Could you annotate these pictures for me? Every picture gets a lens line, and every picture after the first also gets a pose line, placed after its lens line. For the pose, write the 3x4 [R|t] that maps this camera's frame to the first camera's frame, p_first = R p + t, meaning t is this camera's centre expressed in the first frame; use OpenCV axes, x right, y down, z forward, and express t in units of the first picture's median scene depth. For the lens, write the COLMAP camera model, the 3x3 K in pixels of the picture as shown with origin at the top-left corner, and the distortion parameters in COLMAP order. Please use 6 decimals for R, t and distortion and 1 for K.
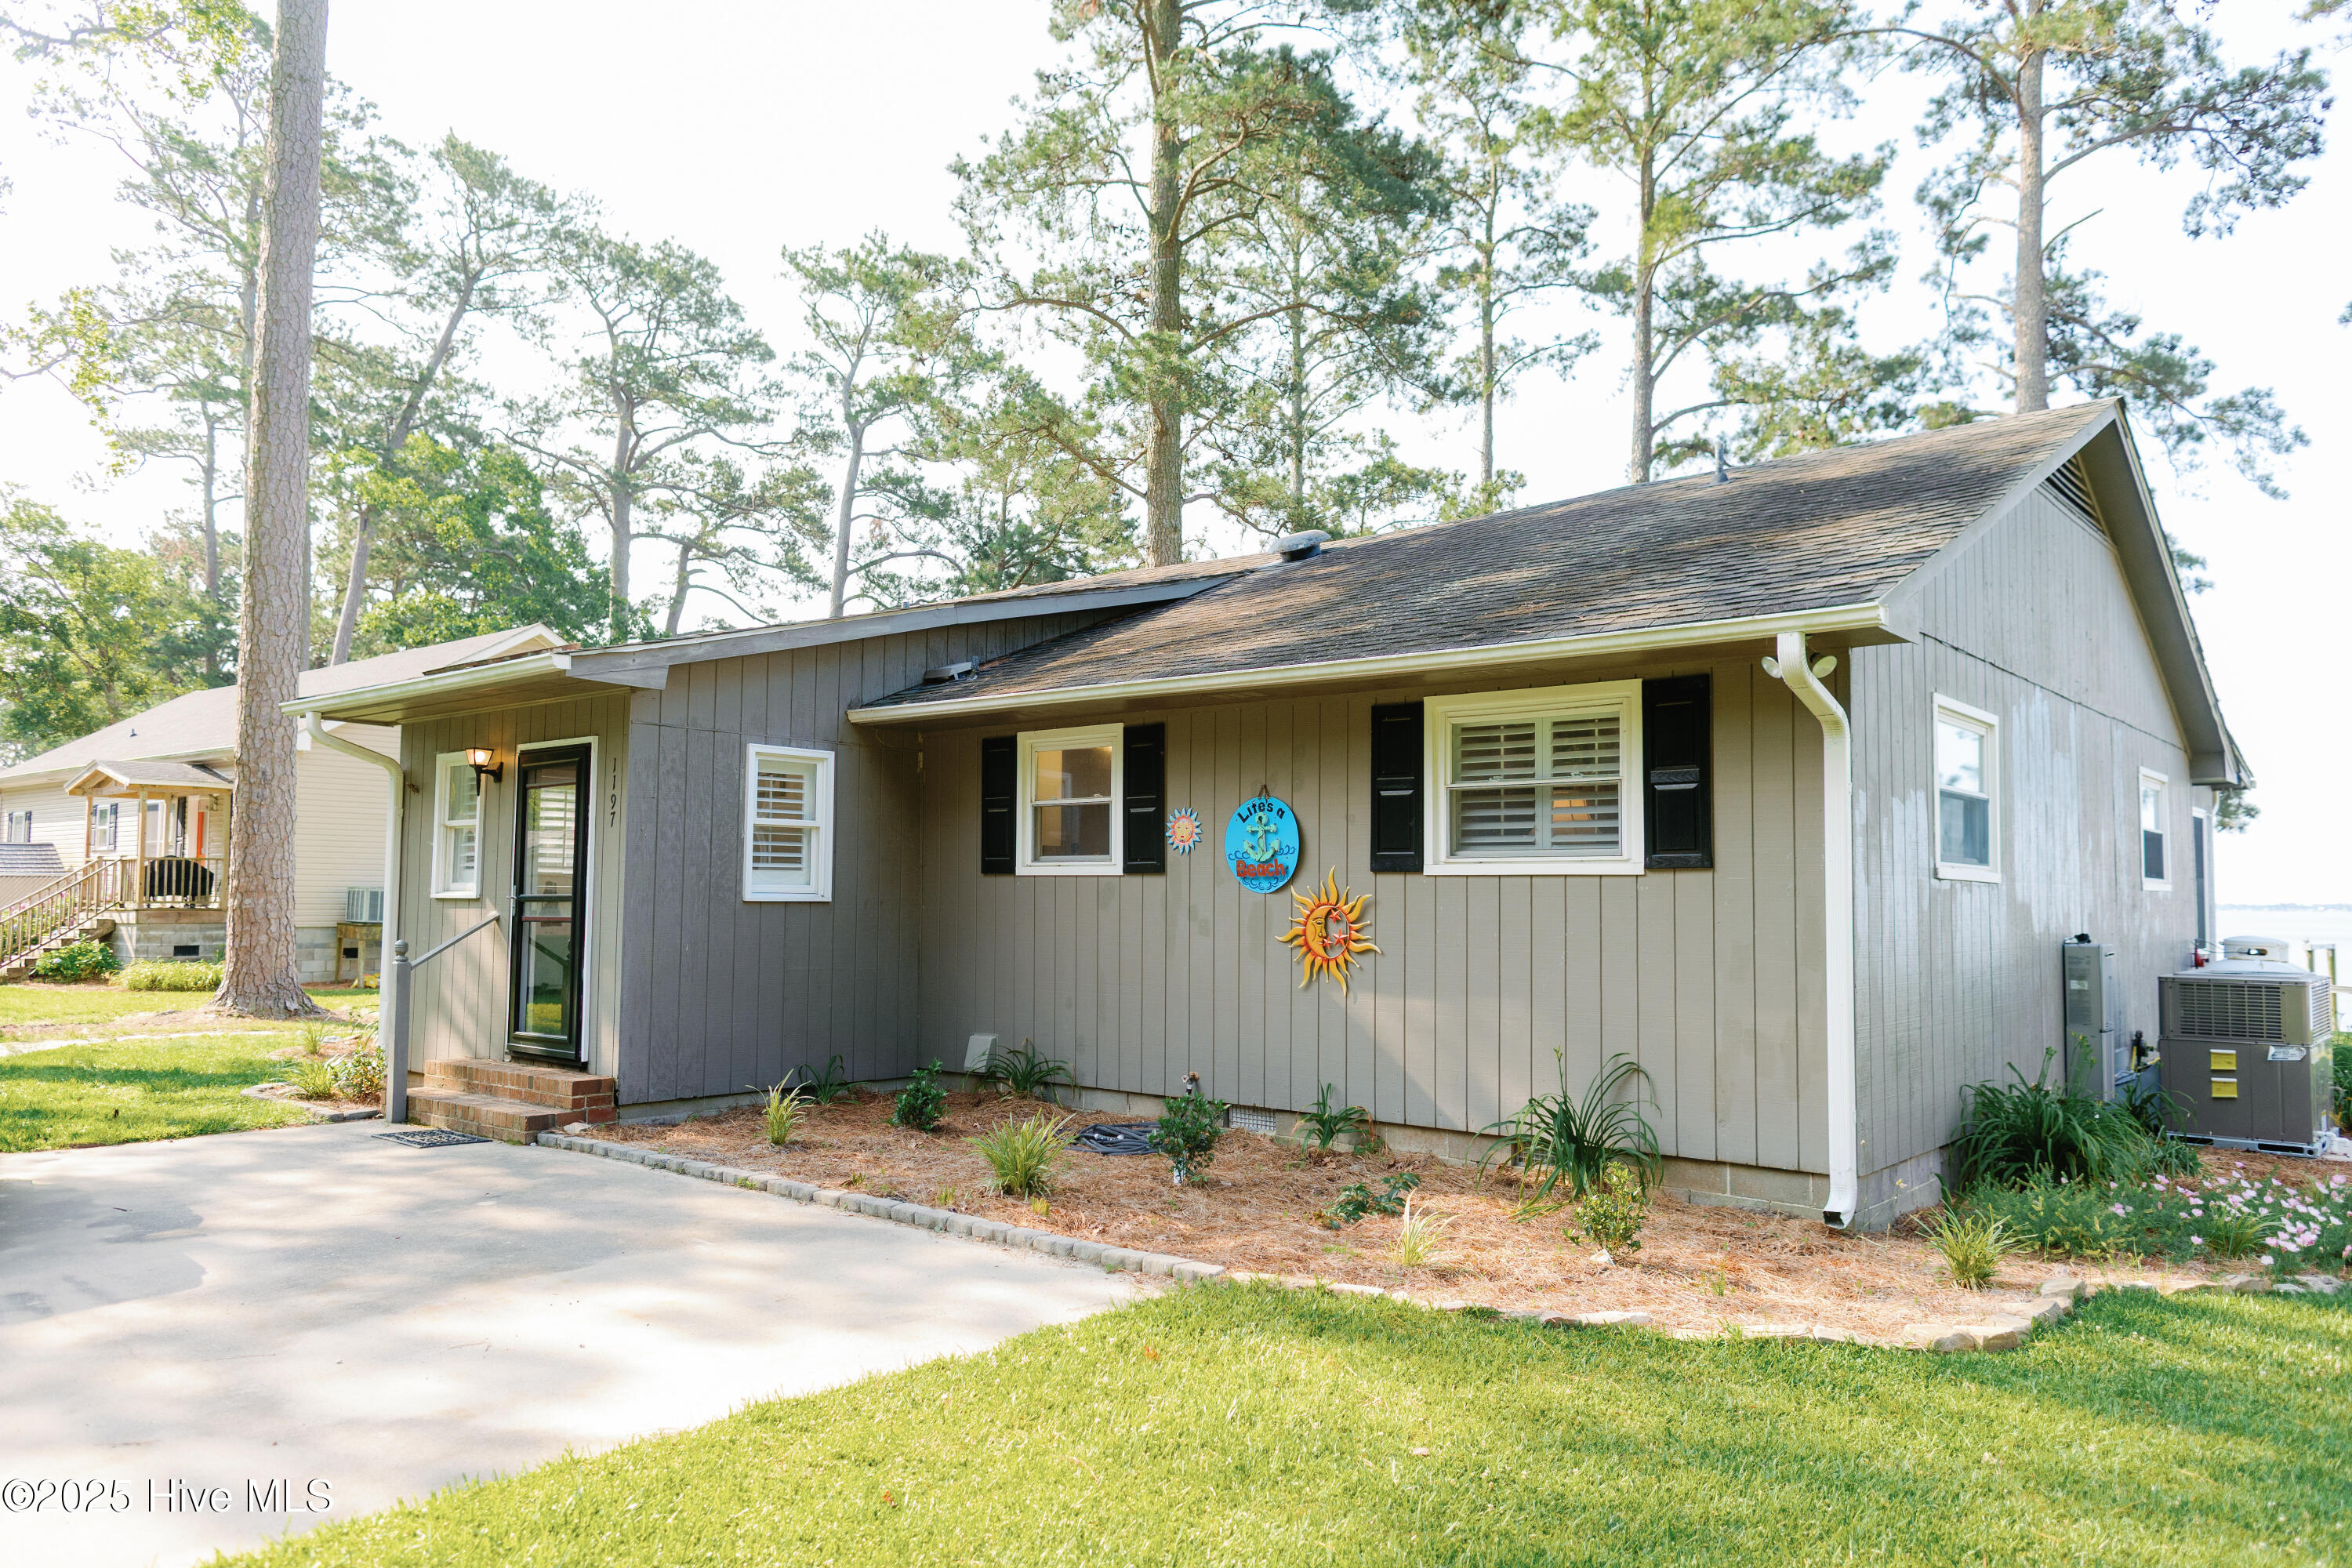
lens RADIAL K [[1648.8, 0, 1168.9], [0, 1648.8, 783.5], [0, 0, 1]] dist [0.024351, -0.009928]
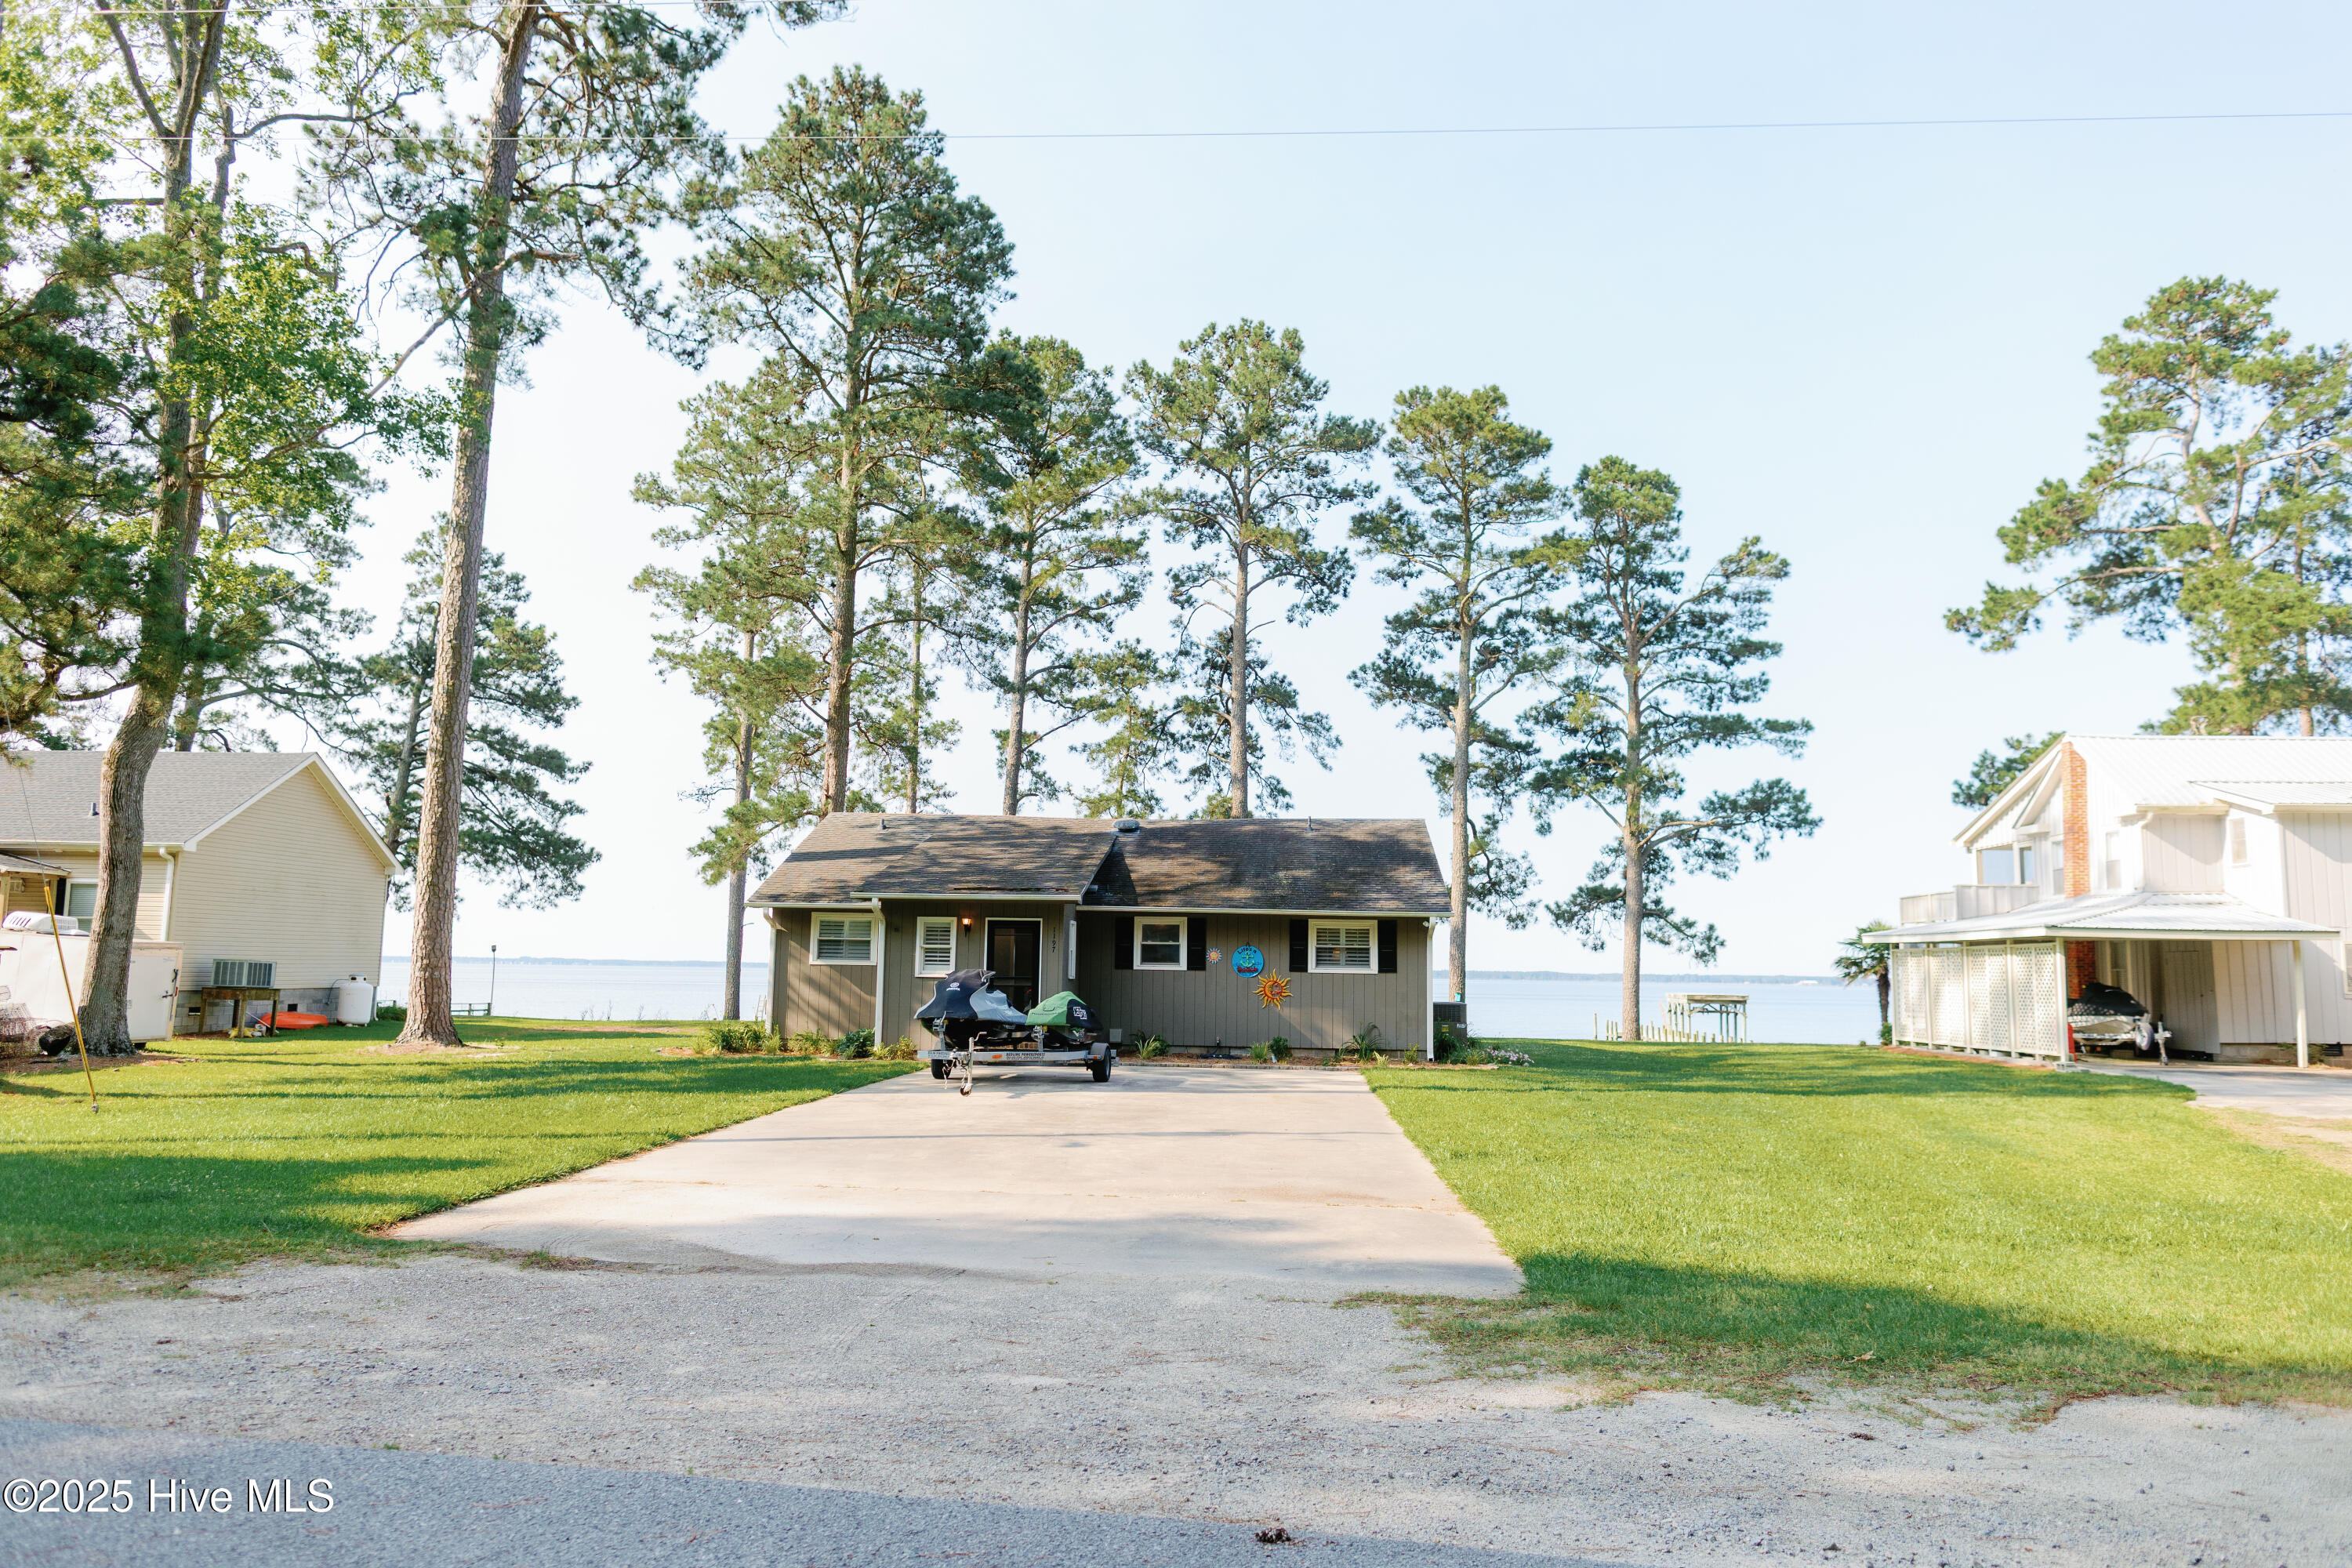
lens RADIAL K [[1648.8, 0, 1182.3], [0, 1648.8, 787.6], [0, 0, 1]] dist [0.024351, -0.009928]
pose [[0.796769, 0.070580, 0.600148, -1.805390], [-0.053892, 0.997498, -0.045762, -0.131907], [-0.601876, 0.004119, 0.798579, -1.311476]]
